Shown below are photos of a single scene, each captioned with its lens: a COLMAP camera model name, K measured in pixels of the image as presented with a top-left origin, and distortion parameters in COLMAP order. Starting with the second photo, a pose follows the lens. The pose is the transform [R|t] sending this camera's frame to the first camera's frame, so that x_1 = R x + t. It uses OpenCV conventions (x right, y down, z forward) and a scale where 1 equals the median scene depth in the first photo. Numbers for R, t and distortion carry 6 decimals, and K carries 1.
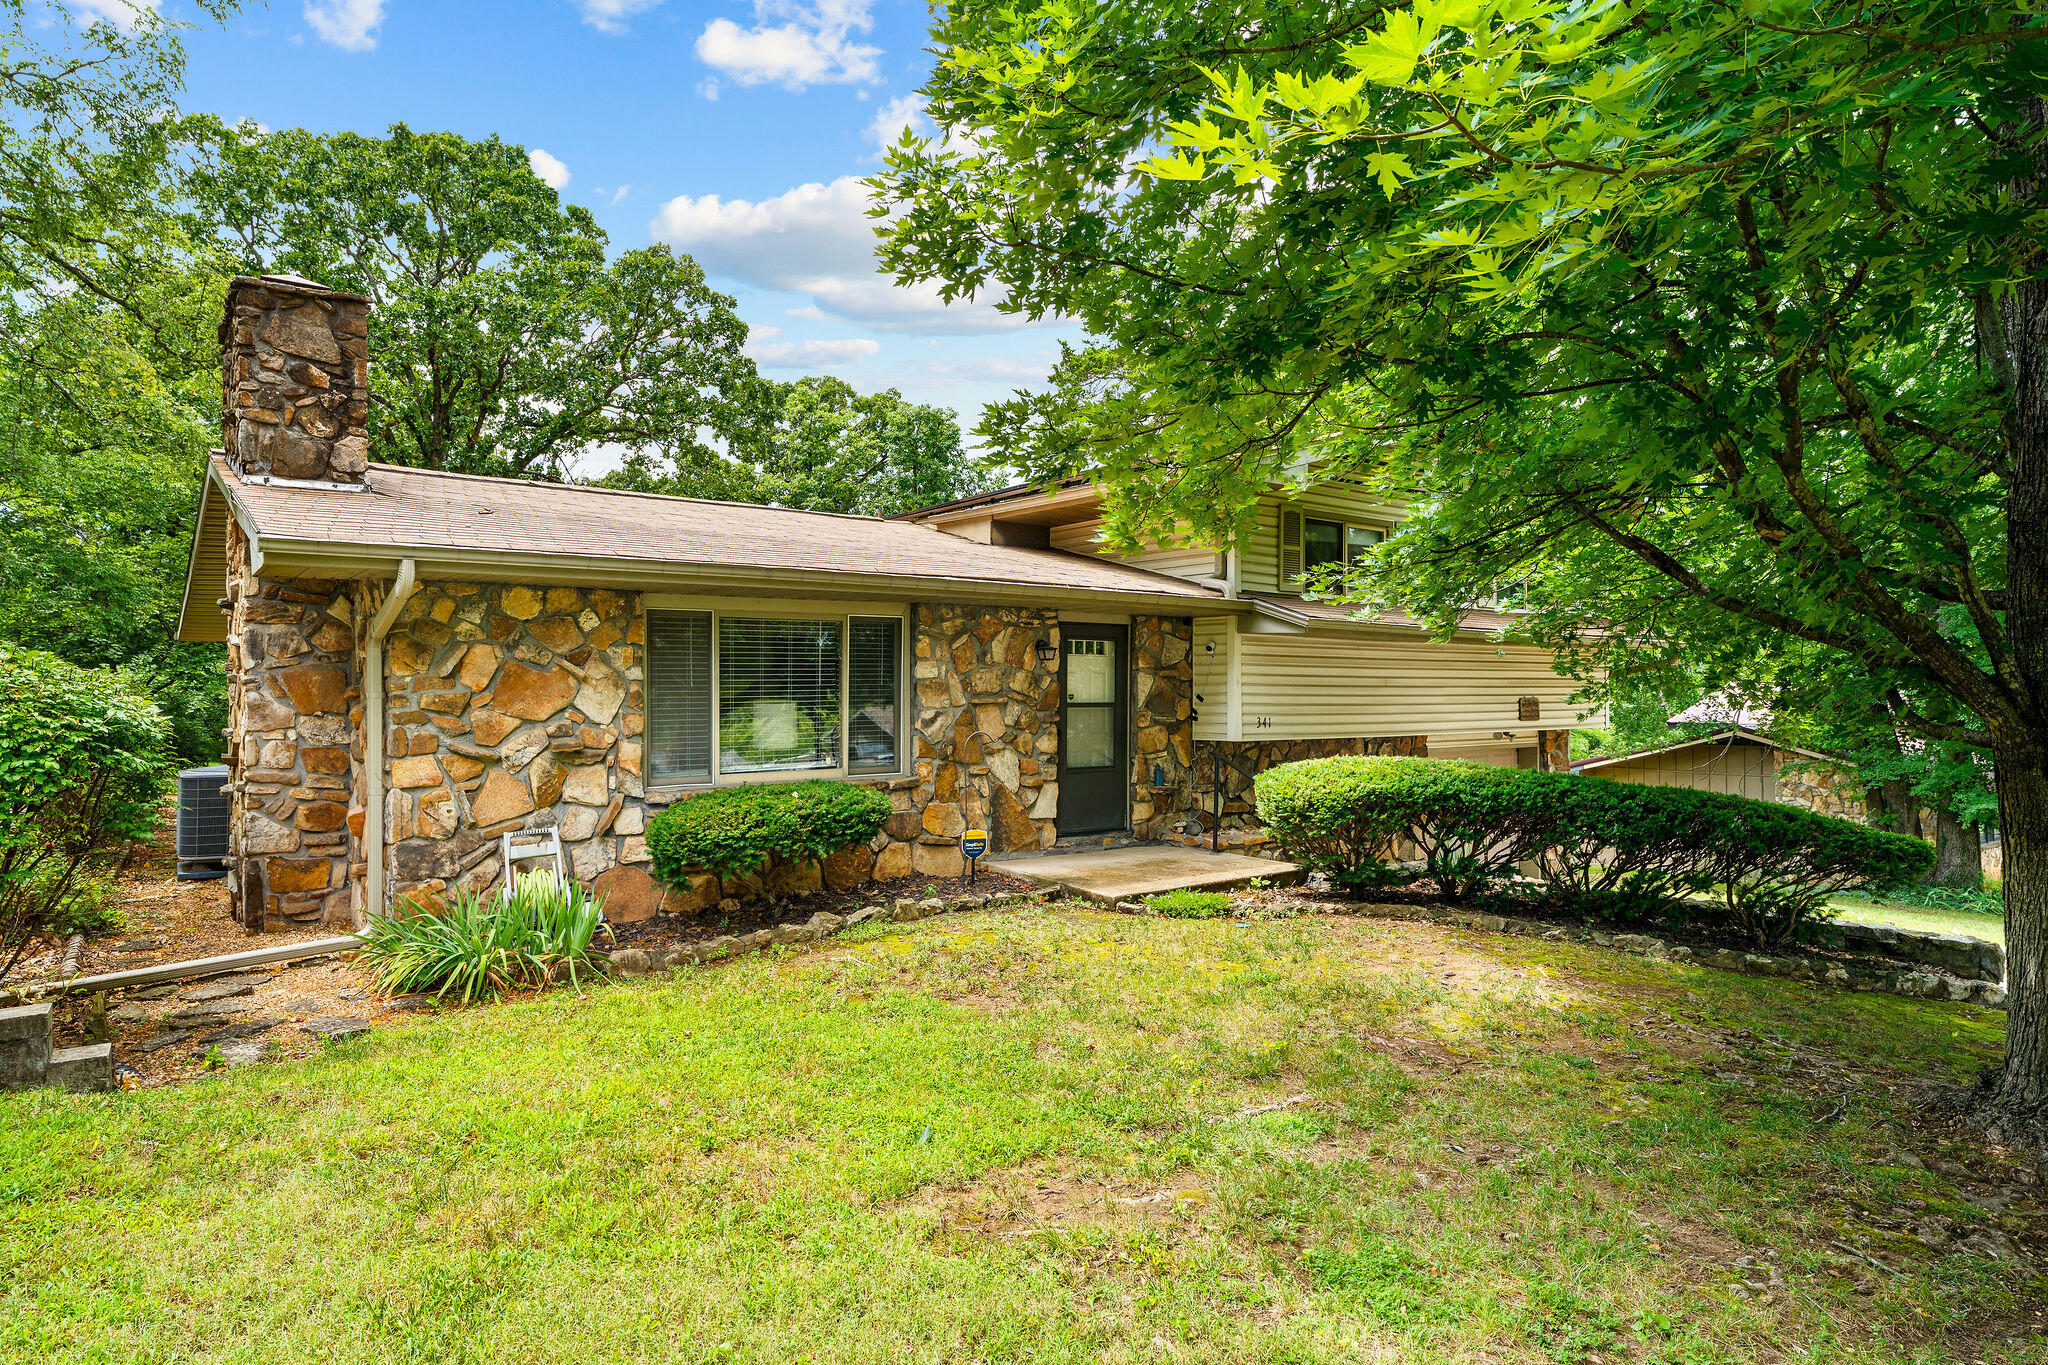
lens RADIAL K [[1166.7, 0, 1023.4], [0, 1166.7, 685.5], [0, 0, 1]] dist [-0.001440, -0.000049]
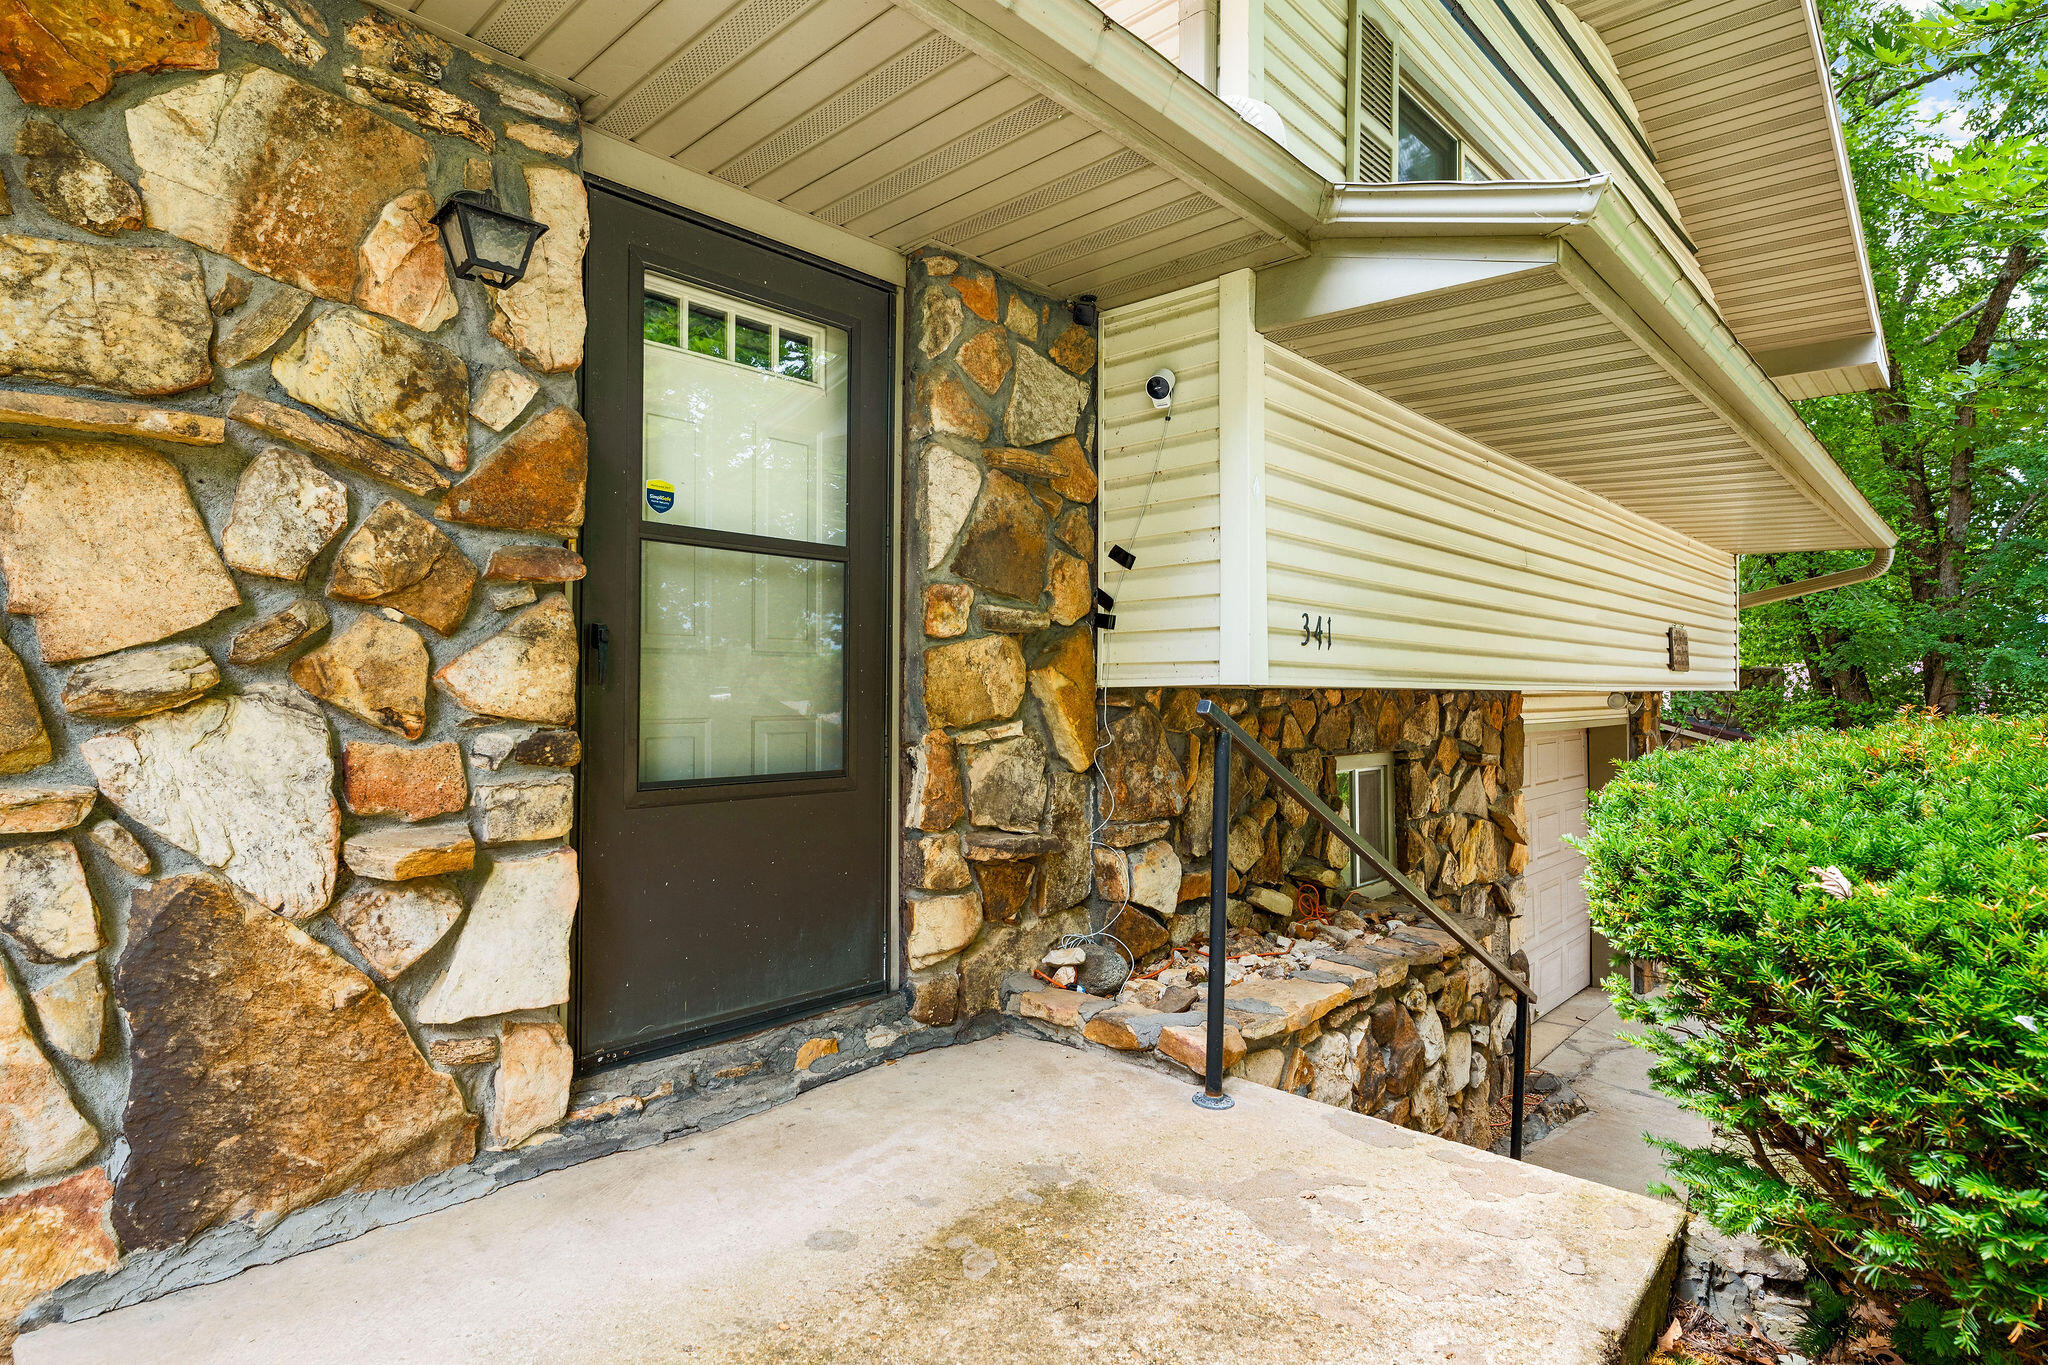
lens RADIAL K [[1054.4, 0, 1023.3], [0, 1054.4, 684.9], [0, 0, 1]] dist [0.002609, 0.000308]
pose [[0.984398, 0.002010, 0.175945, 0.078289], [-0.001296, 0.999990, -0.004173, 0.050648], [-0.175951, 0.003880, 0.984391, 0.766379]]
